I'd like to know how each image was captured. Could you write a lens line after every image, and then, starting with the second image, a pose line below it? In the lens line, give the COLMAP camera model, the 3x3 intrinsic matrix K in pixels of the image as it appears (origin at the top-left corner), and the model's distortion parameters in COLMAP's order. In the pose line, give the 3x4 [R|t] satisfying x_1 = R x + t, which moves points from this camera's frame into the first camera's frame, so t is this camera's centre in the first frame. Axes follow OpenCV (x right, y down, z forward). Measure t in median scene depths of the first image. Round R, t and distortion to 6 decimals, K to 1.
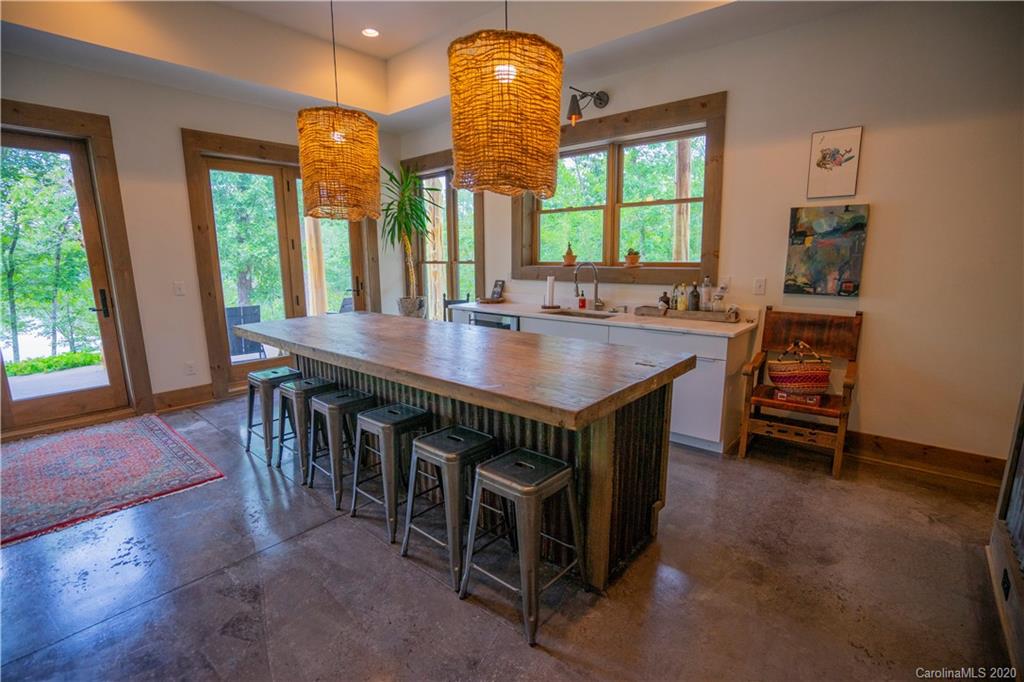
lens RADIAL K [[461.2, 0, 511.8], [0, 461.2, 341.3], [0, 0, 1]] dist [-0.013060, 0.003597]
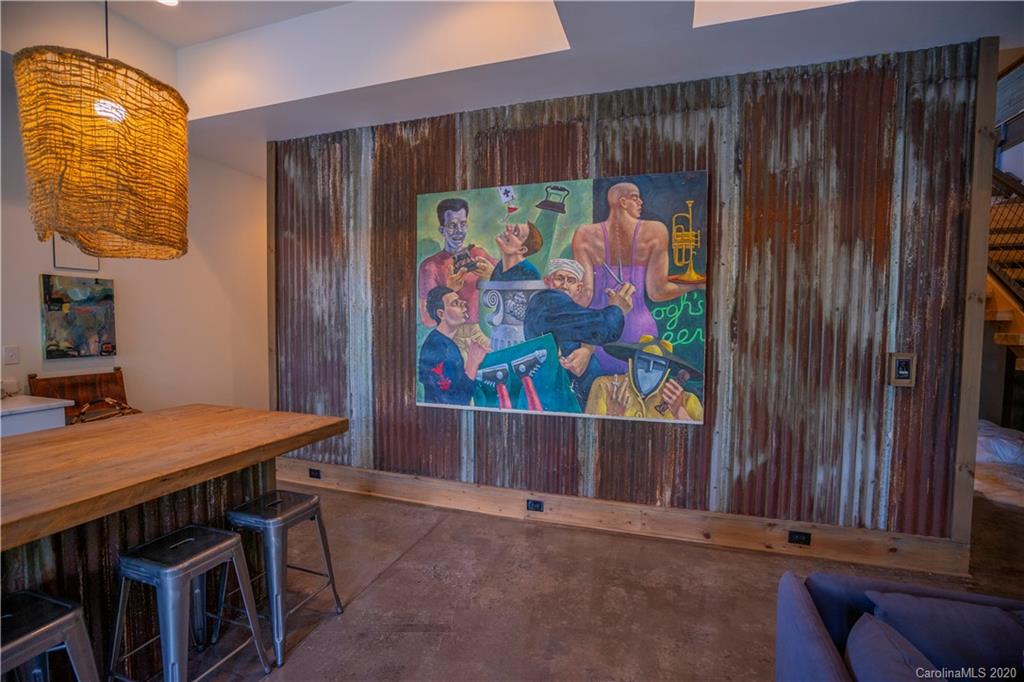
lens RADIAL K [[461.2, 0, 512.4], [0, 461.2, 341.6], [0, 0, 1]] dist [-0.013060, 0.003597]
pose [[-0.375883, -0.038488, 0.925868, -0.701443], [0.171062, 0.979084, 0.110148, -0.081717], [-0.910742, 0.199783, -0.361437, 0.457832]]
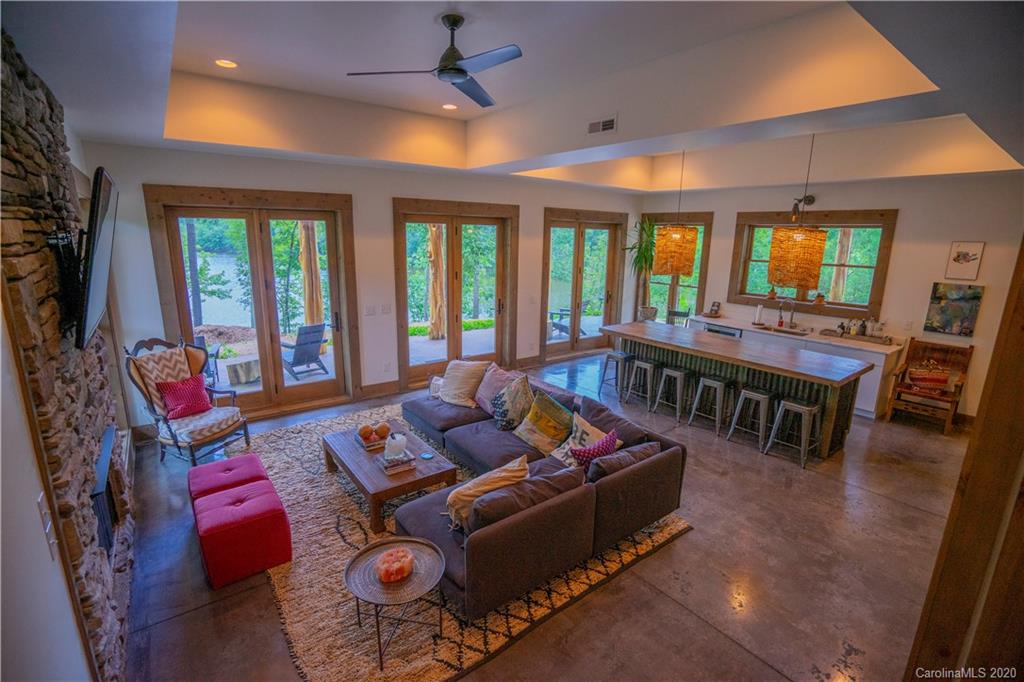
lens RADIAL K [[461.2, 0, 513.5], [0, 461.2, 340.3], [0, 0, 1]] dist [-0.013060, 0.003597]
pose [[0.980895, 0.076713, -0.178775, -0.622673], [-0.070058, 0.996605, 0.043254, -0.035969], [0.181486, -0.029903, 0.982939, -0.991450]]
